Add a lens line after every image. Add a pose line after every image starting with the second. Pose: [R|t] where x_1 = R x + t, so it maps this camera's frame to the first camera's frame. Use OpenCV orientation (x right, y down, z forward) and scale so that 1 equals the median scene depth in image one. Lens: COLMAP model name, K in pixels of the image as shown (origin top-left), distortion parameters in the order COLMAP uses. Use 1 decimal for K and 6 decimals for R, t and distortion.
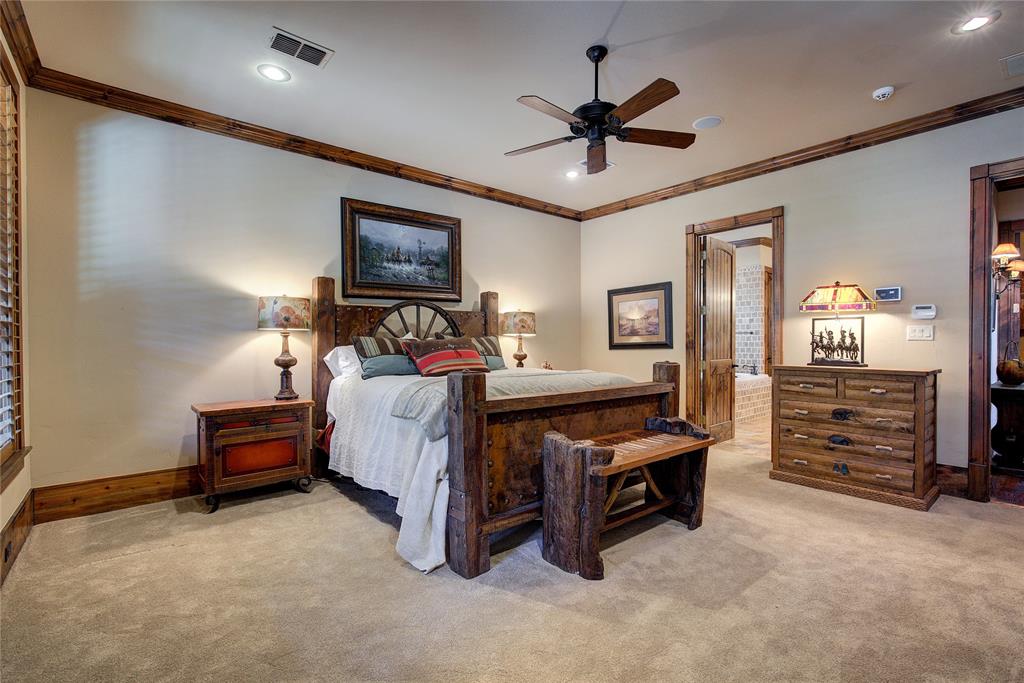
lens RADIAL K [[461.8, 0, 533.0], [0, 461.8, 343.3], [0, 0, 1]] dist [-0.003802, 0.003489]
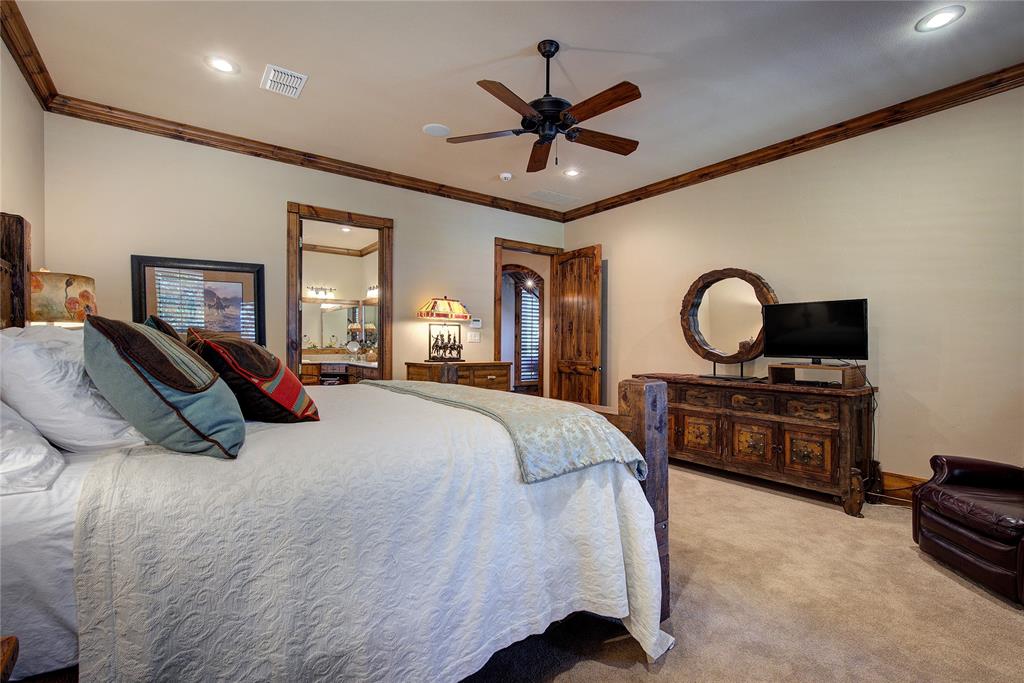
lens RADIAL K [[461.8, 0, 507.3], [0, 461.8, 341.5], [0, 0, 1]] dist [-0.003802, 0.003489]
pose [[0.102774, 0.005943, 0.994687, -0.591745], [-0.005439, 0.999971, -0.005412, -0.000936], [-0.994690, -0.004853, 0.102803, 0.689223]]
